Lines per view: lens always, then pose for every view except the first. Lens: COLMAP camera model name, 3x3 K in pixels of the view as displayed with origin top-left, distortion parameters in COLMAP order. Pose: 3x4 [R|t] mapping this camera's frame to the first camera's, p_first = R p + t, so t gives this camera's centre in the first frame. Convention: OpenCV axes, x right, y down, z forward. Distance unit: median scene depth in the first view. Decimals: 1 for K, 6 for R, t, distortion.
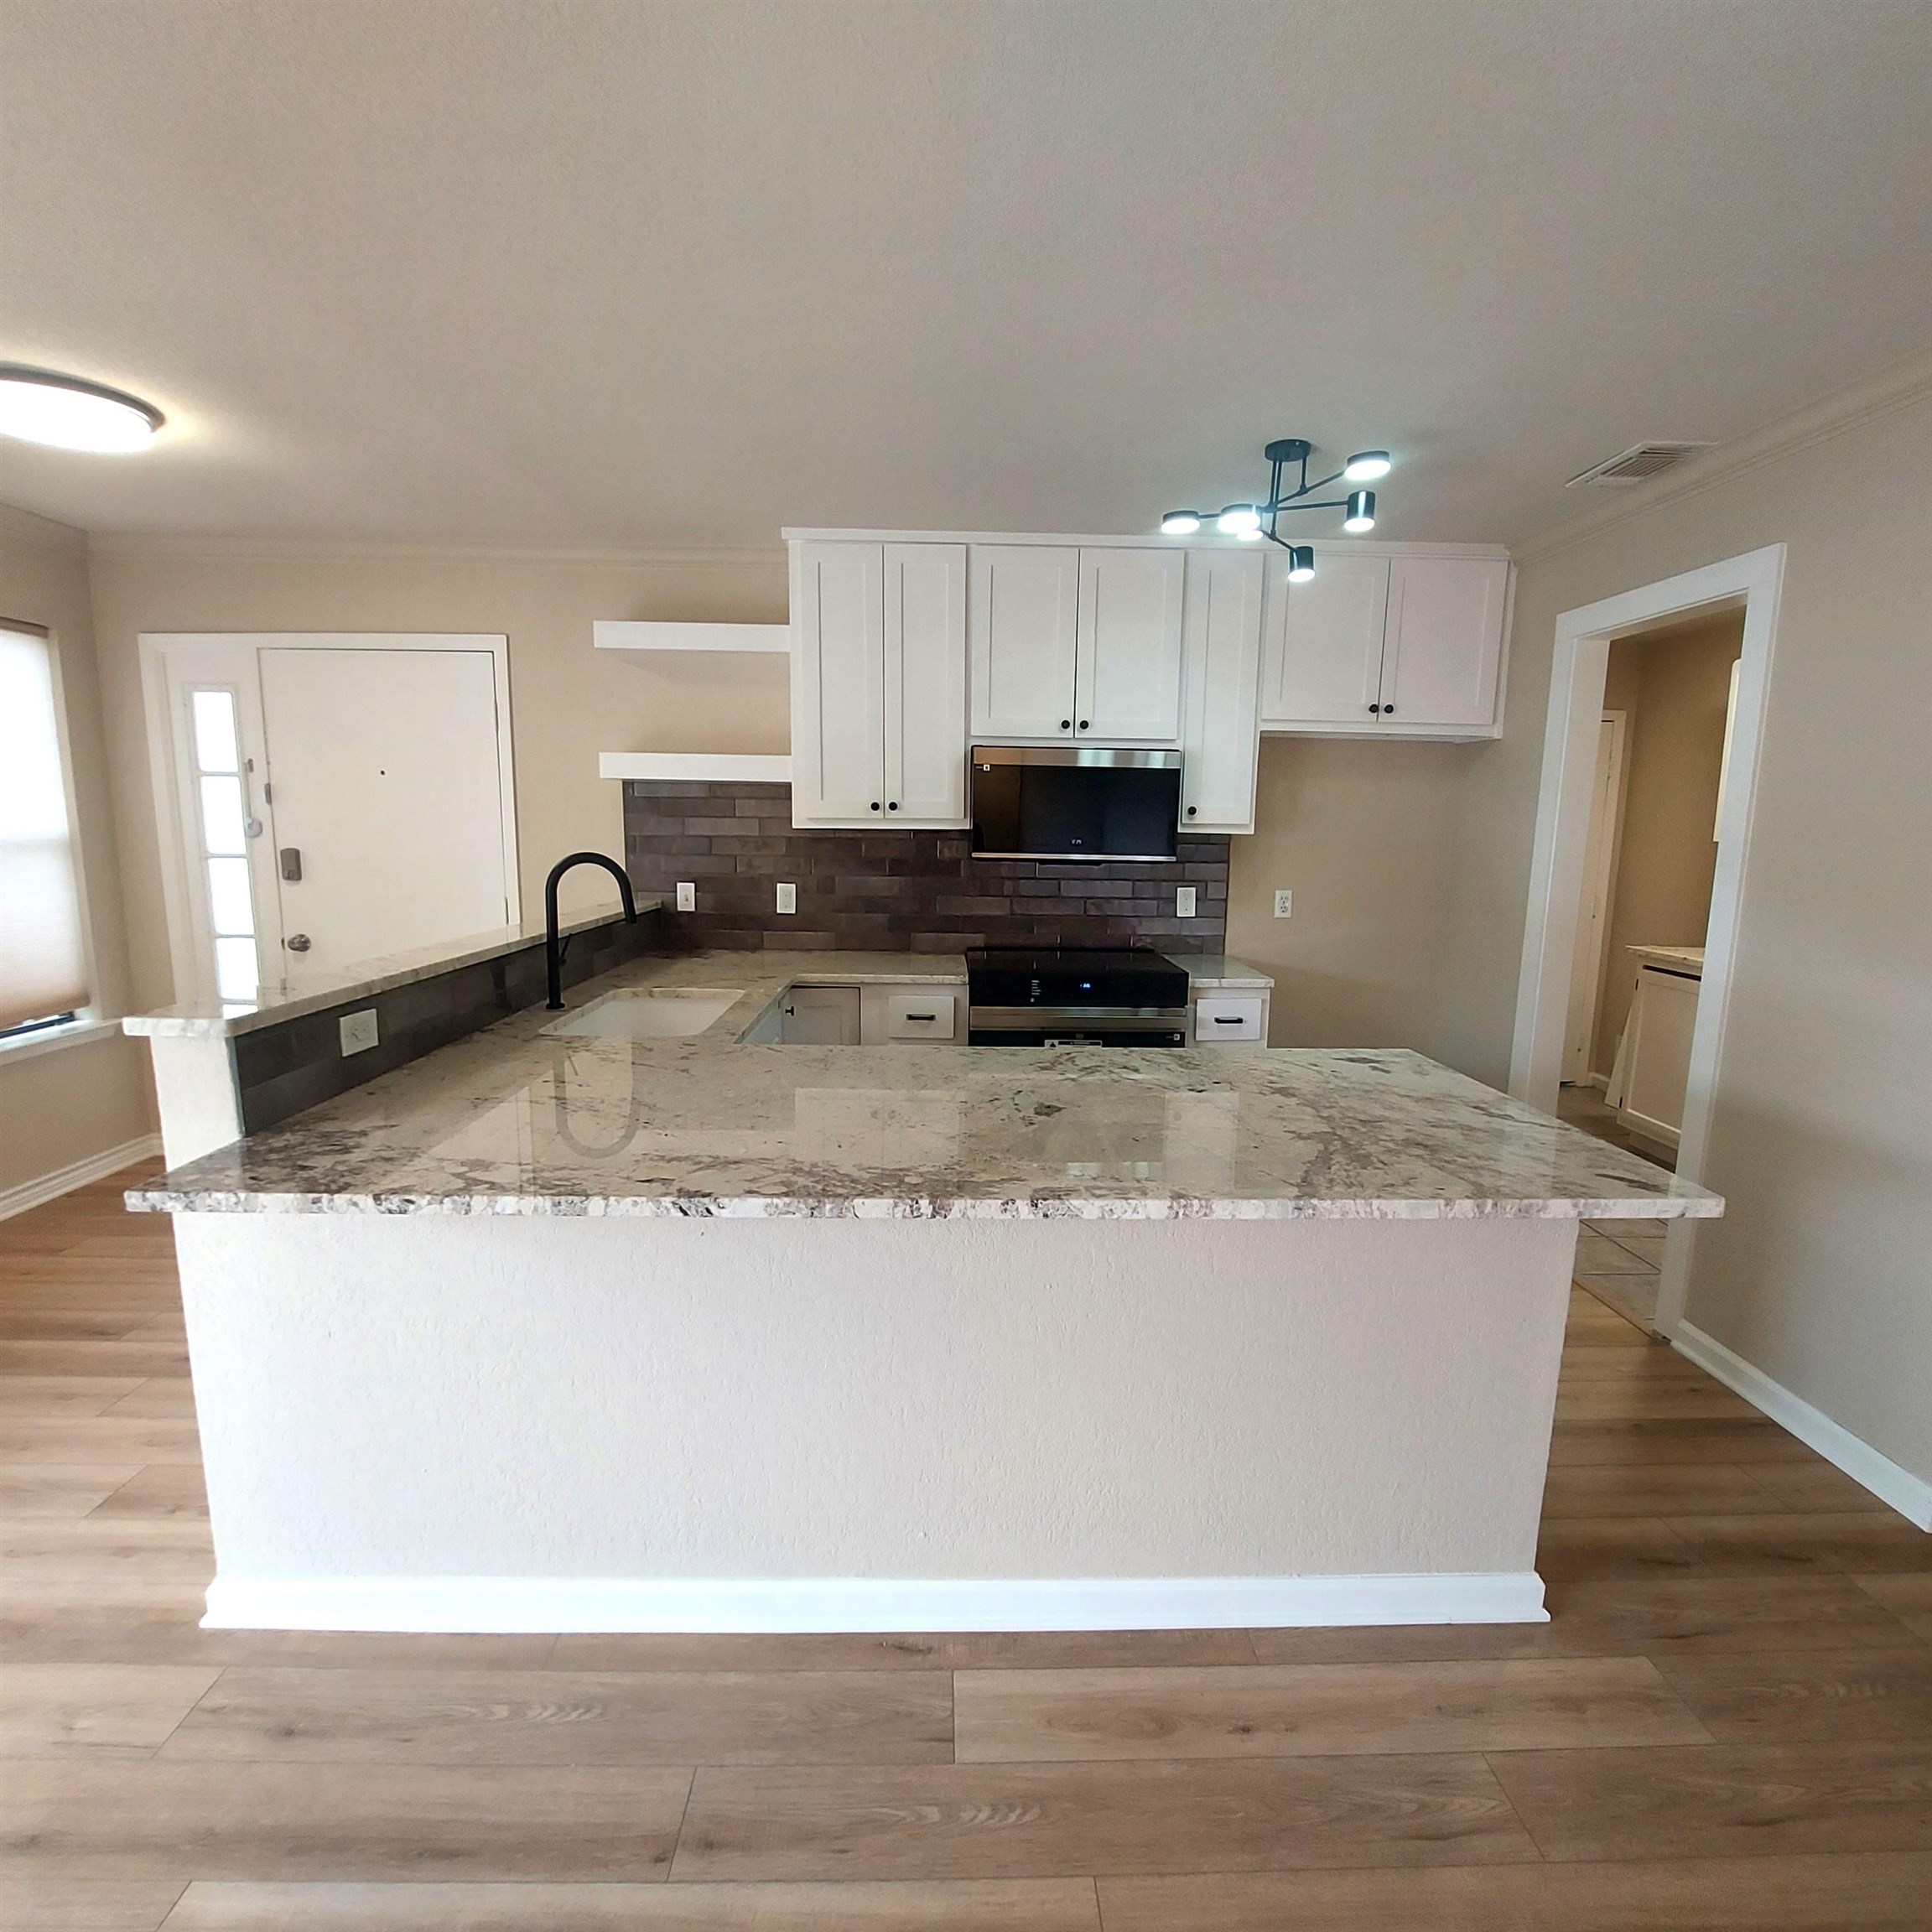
lens RADIAL K [[1042.8, 0, 969.1], [0, 1042.8, 973.0], [0, 0, 1]] dist [0.001184, 0.000277]
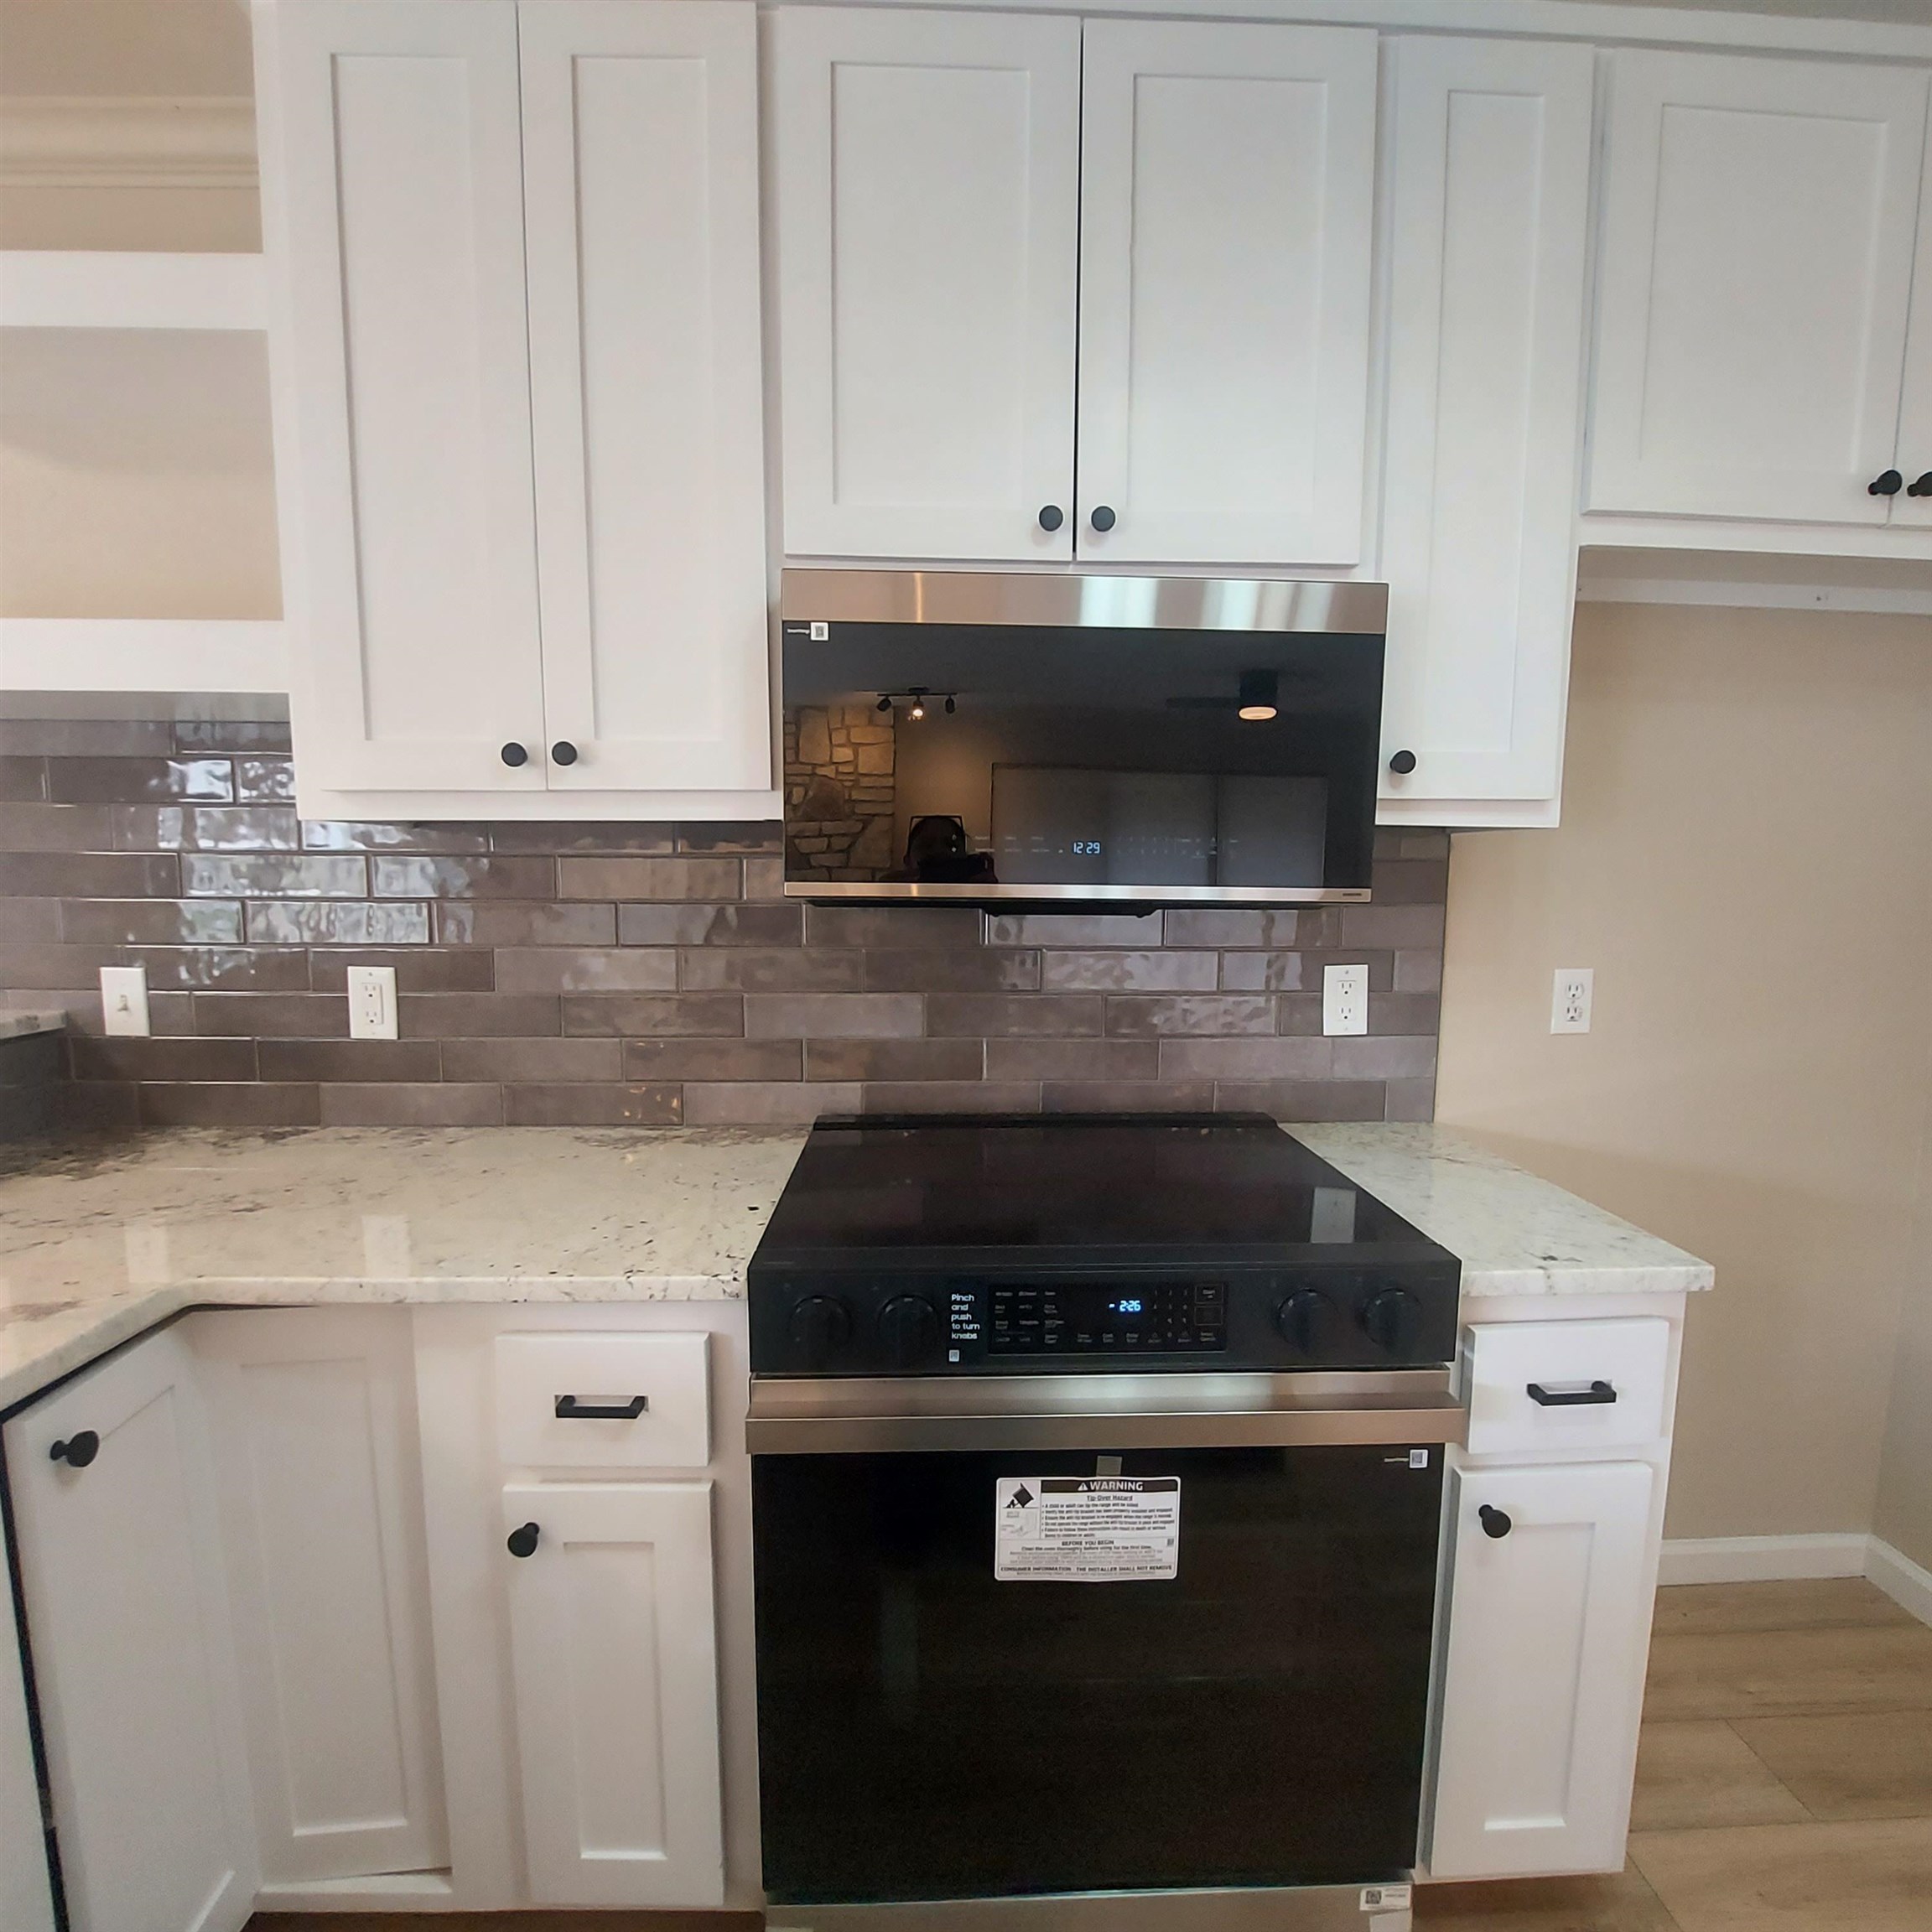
lens RADIAL K [[1042.8, 0, 966.4], [0, 1042.8, 972.5], [0, 0, 1]] dist [0.001184, 0.000277]
pose [[0.999922, -0.009650, 0.007991, 0.058548], [0.010002, 0.998925, -0.045274, -0.067792], [-0.007546, 0.045350, 0.998943, 0.640401]]
